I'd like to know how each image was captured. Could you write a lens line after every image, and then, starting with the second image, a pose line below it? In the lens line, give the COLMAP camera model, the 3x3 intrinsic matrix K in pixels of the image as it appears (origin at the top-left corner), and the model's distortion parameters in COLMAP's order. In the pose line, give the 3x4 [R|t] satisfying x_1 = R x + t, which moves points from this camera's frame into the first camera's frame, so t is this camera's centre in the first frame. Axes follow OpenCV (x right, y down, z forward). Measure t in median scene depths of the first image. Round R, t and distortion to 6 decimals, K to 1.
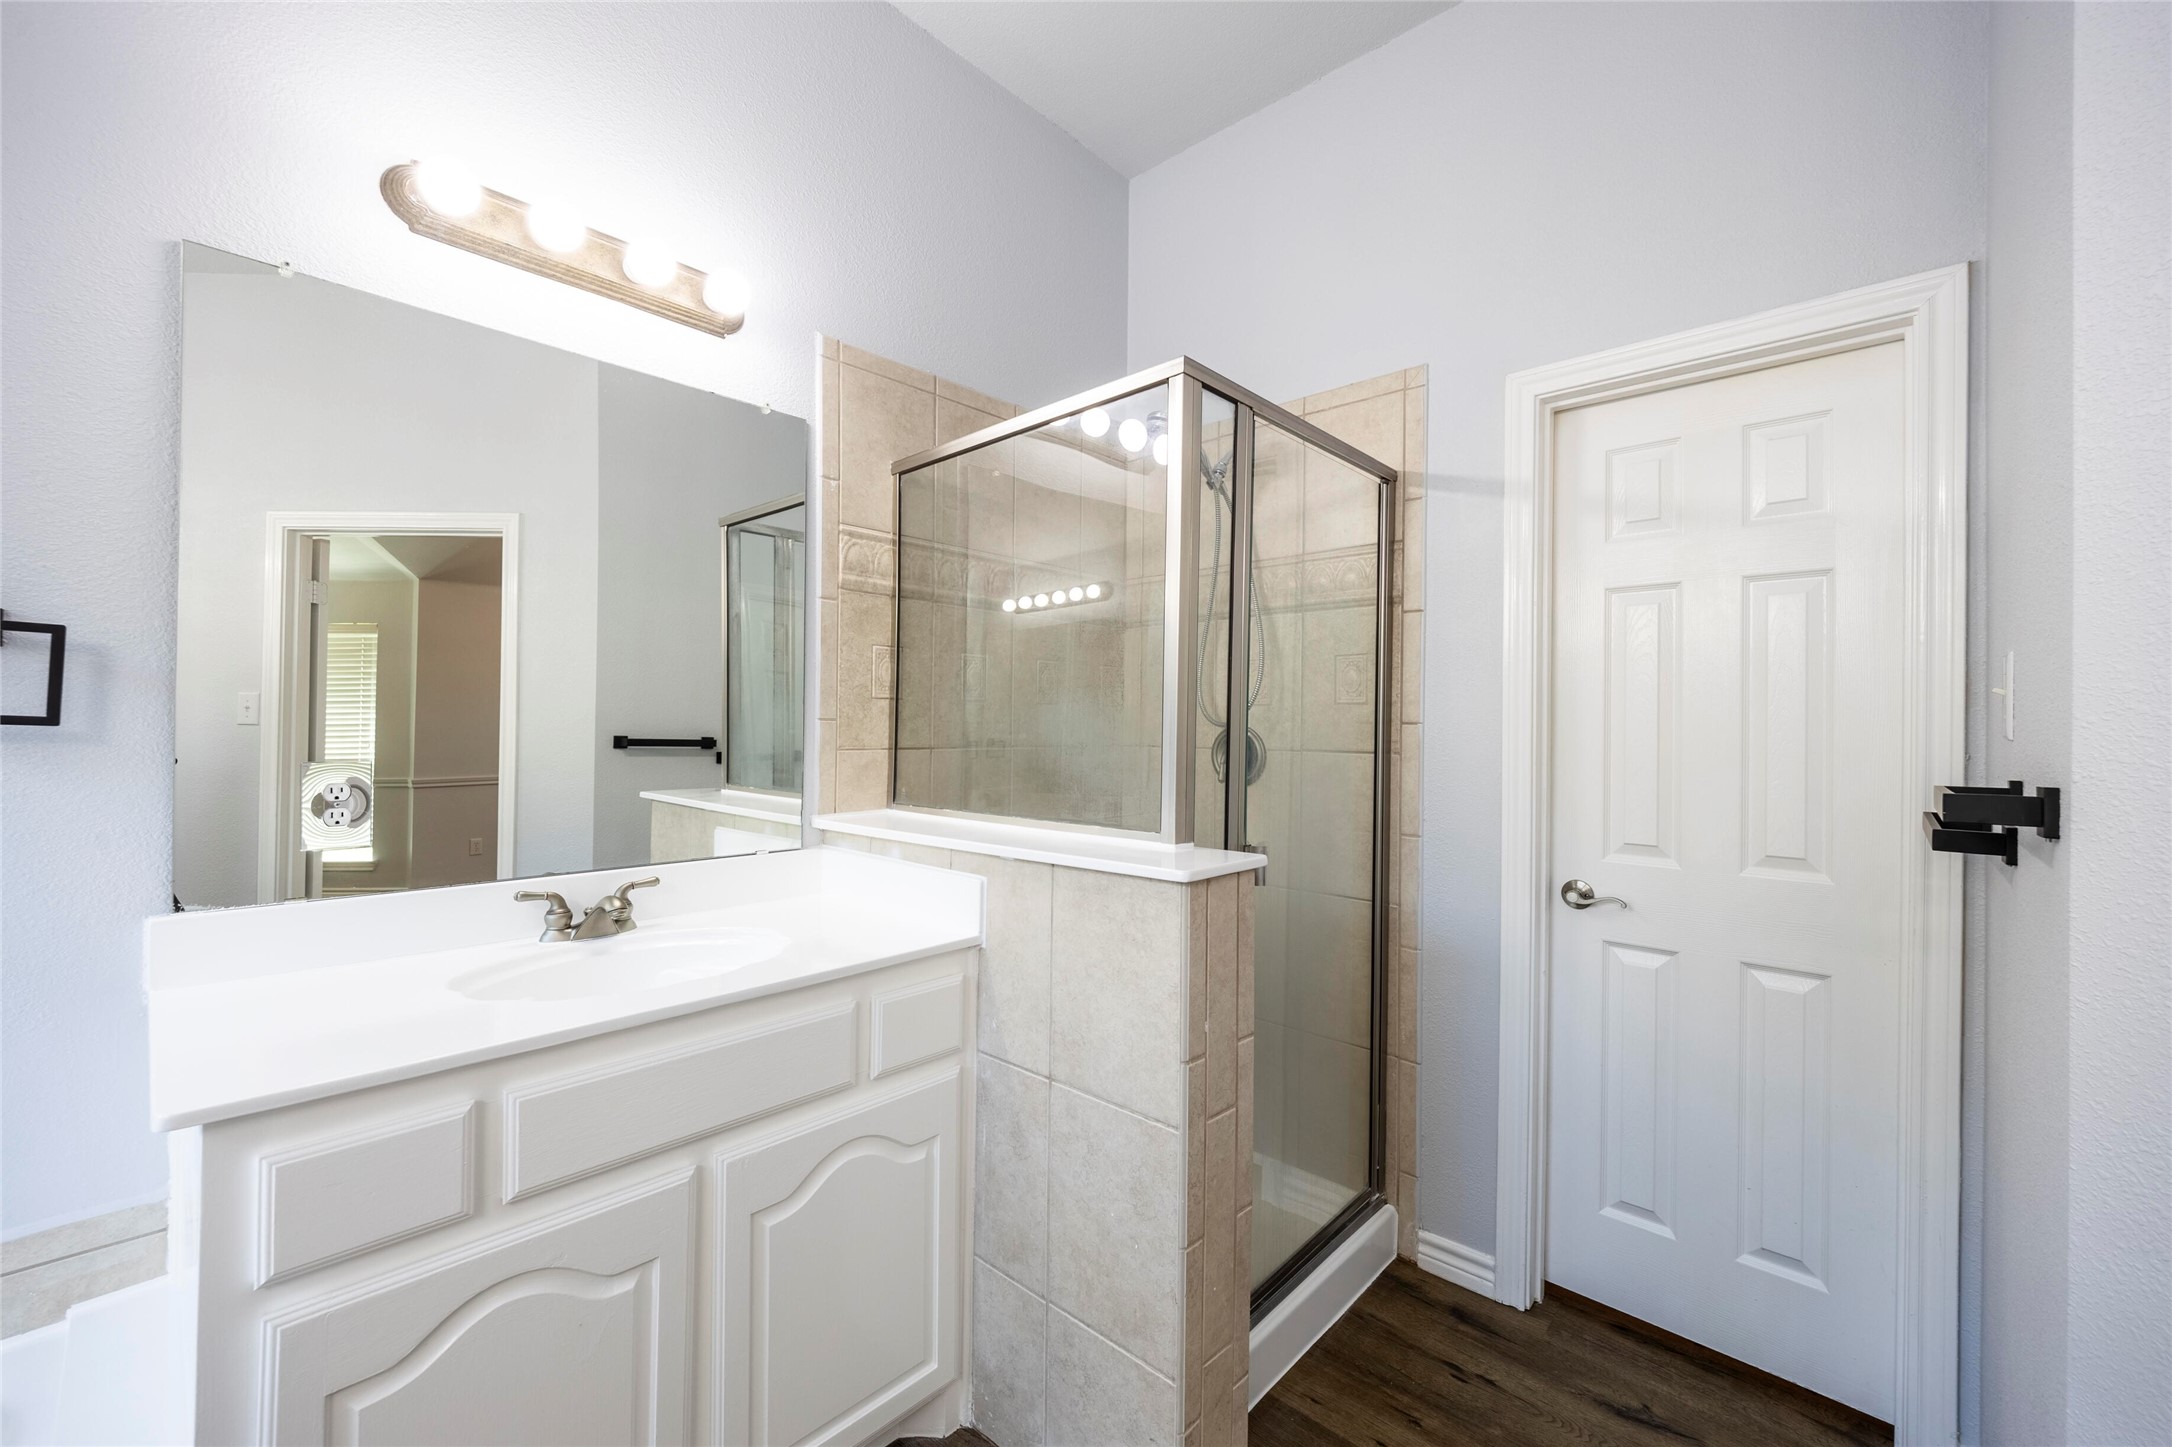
lens RADIAL K [[863.0, 0, 1088.2], [0, 863.0, 718.6], [0, 0, 1]] dist [-0.001343, -0.000553]
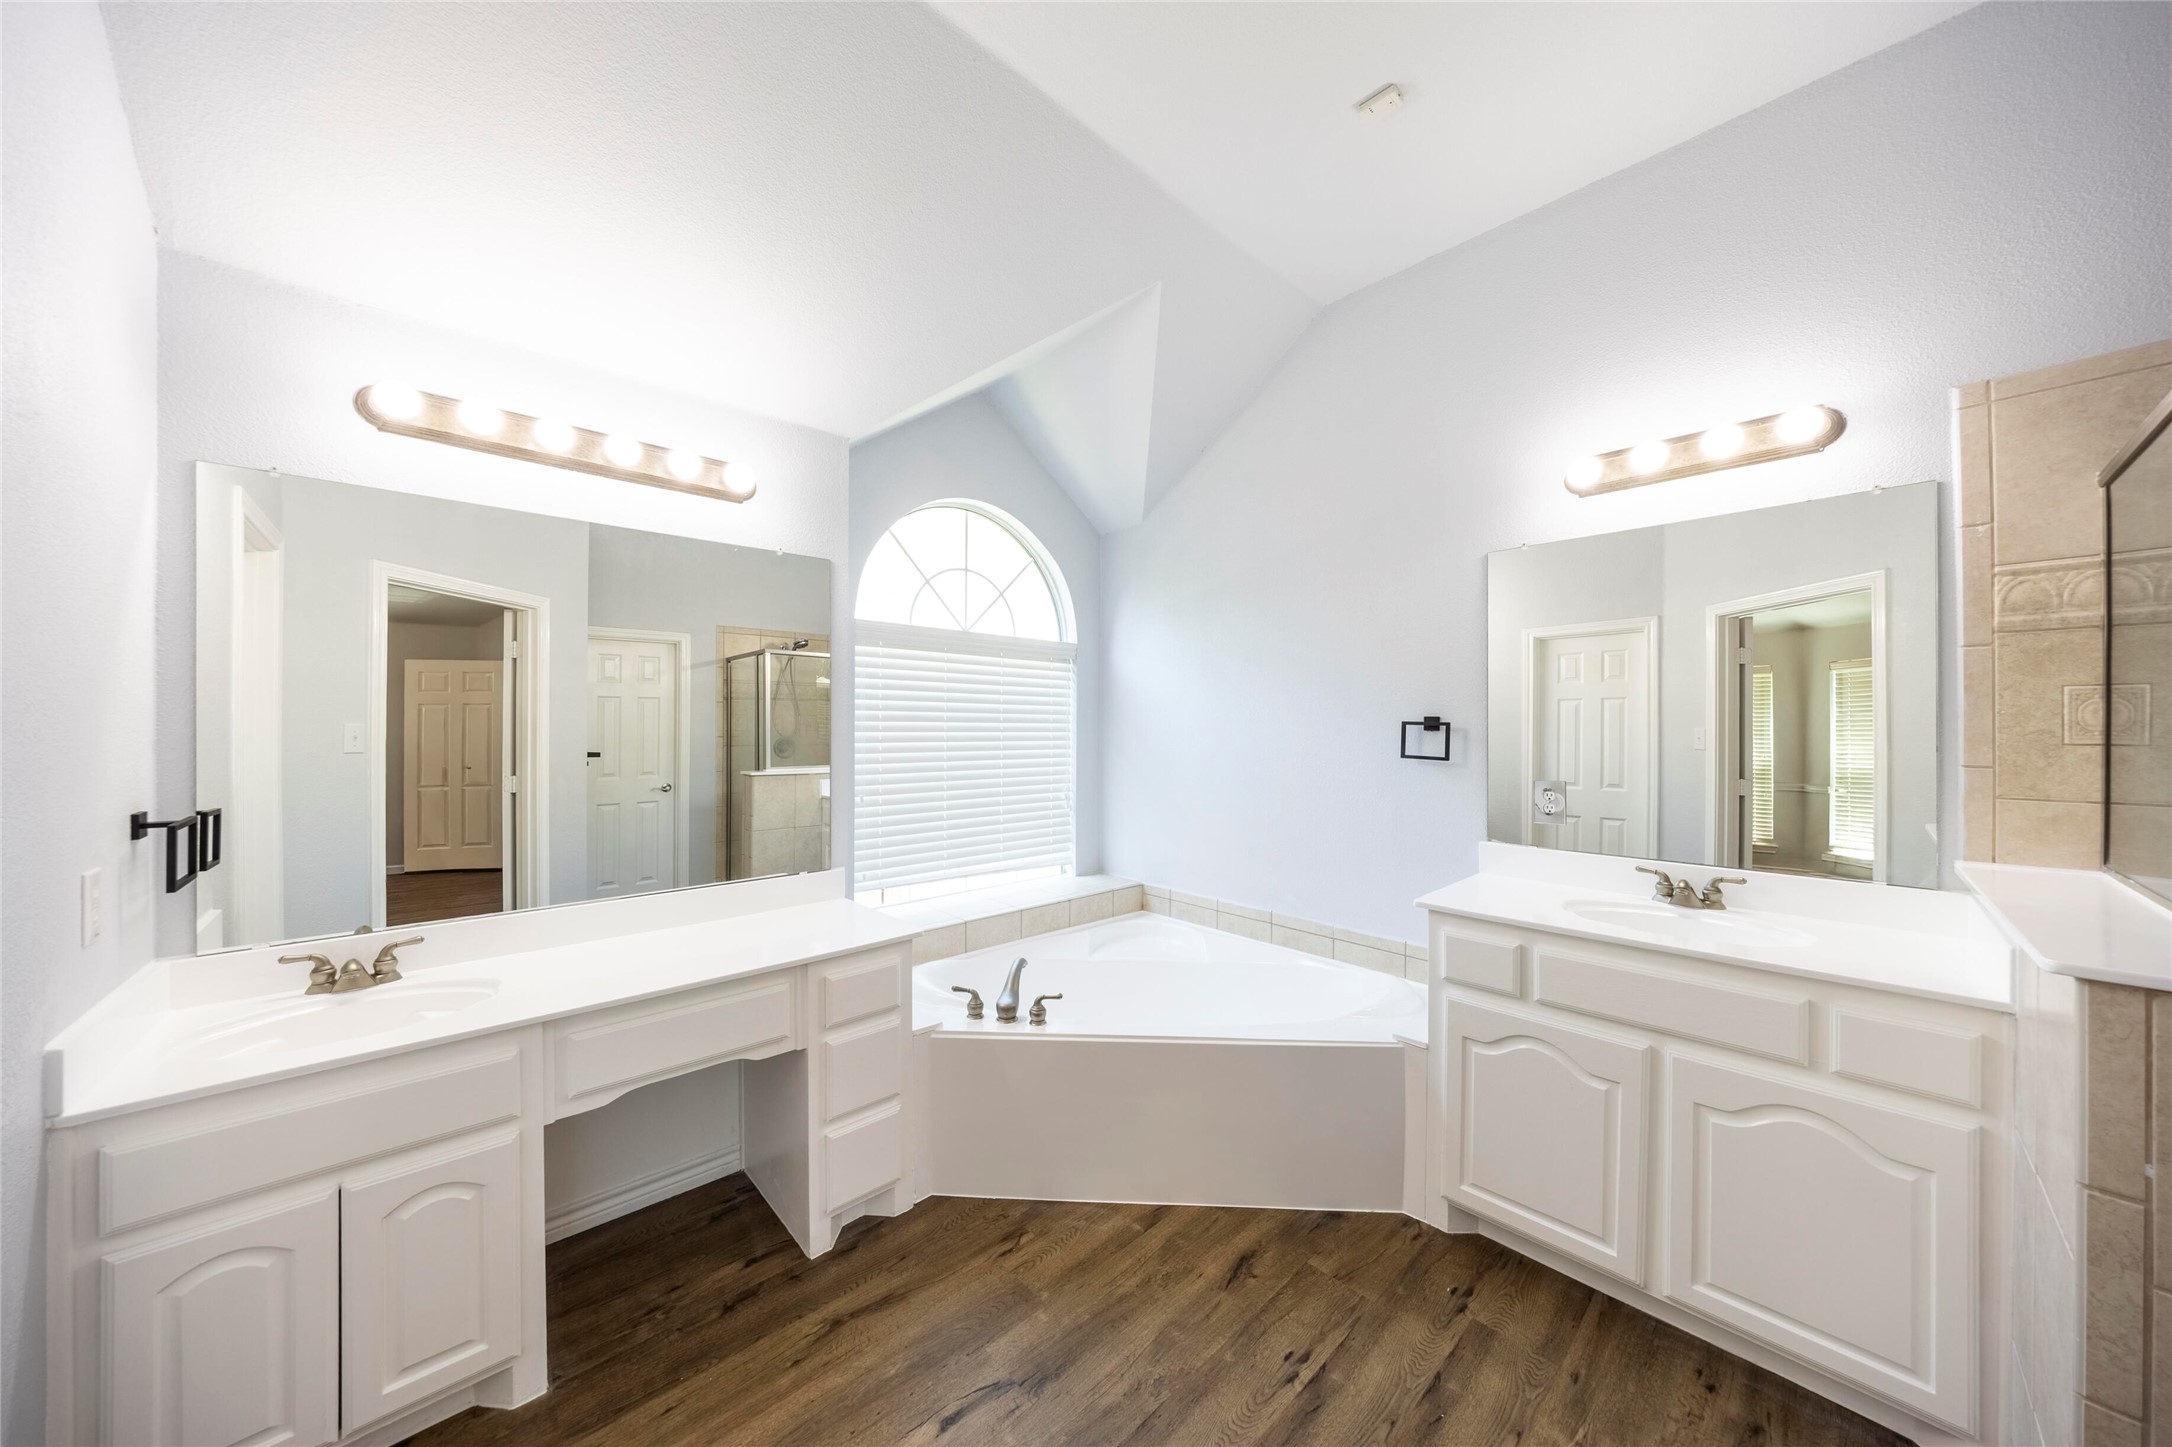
lens RADIAL K [[743.5, 0, 1085.2], [0, 743.5, 724.4], [0, 0, 1]] dist [0.002554, 0.000014]
pose [[-0.071507, -0.014296, -0.997338, 0.635637], [0.007733, 0.999859, -0.014886, -0.043267], [0.997410, -0.008777, -0.071386, 0.032646]]
